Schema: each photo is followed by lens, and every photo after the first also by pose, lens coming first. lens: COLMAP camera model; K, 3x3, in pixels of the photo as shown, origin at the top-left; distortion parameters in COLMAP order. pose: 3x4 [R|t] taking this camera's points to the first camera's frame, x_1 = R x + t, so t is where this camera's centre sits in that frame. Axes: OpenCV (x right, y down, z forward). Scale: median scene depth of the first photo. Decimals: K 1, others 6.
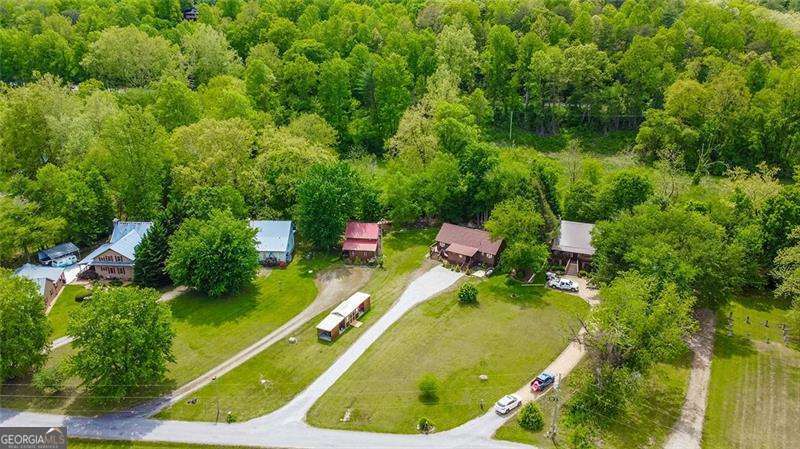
lens RADIAL K [[608.4, 0, 396.7], [0, 608.4, 225.9], [0, 0, 1]] dist [0.005570, -0.014911]
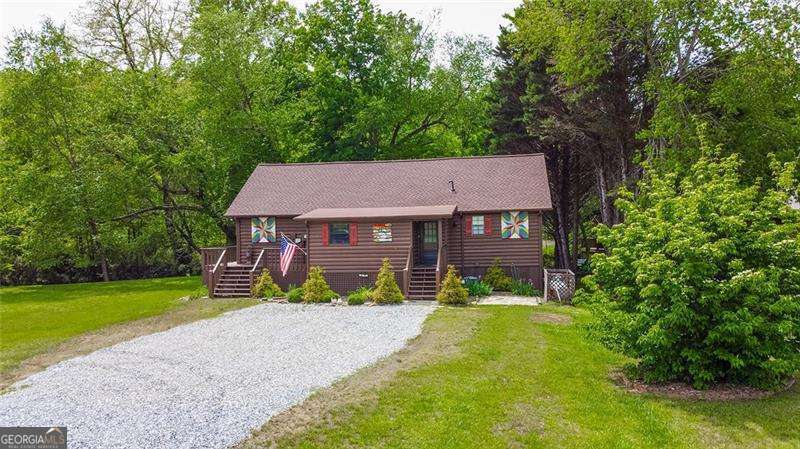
lens RADIAL K [[608.4, 0, 407.2], [0, 608.4, 219.6], [0, 0, 1]] dist [0.005570, -0.014911]
pose [[0.906037, -0.003443, 0.423185, 0.031763], [0.166642, 0.922081, -0.349280, 0.109192], [-0.389008, 0.386981, 0.836014, 0.814640]]
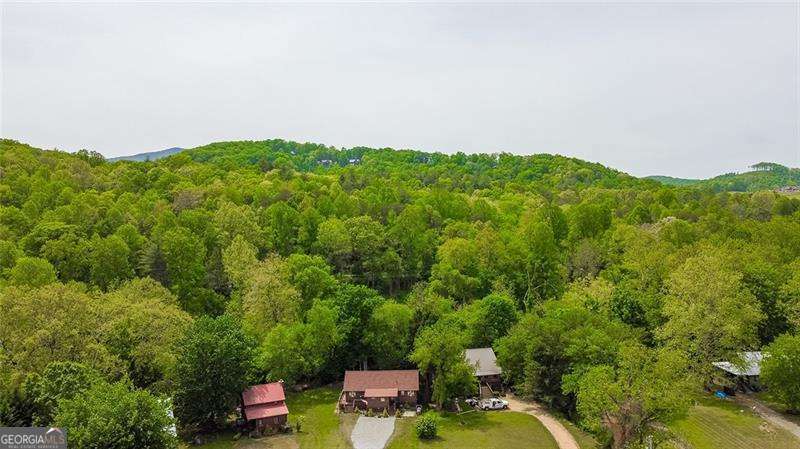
lens RADIAL K [[608.4, 0, 400.3], [0, 608.4, 223.5], [0, 0, 1]] dist [0.005570, -0.014911]
pose [[0.851769, -0.026269, 0.523258, -0.326734], [0.206392, 0.934804, -0.289038, 0.069626], [-0.481551, 0.354190, 0.801659, 0.170018]]
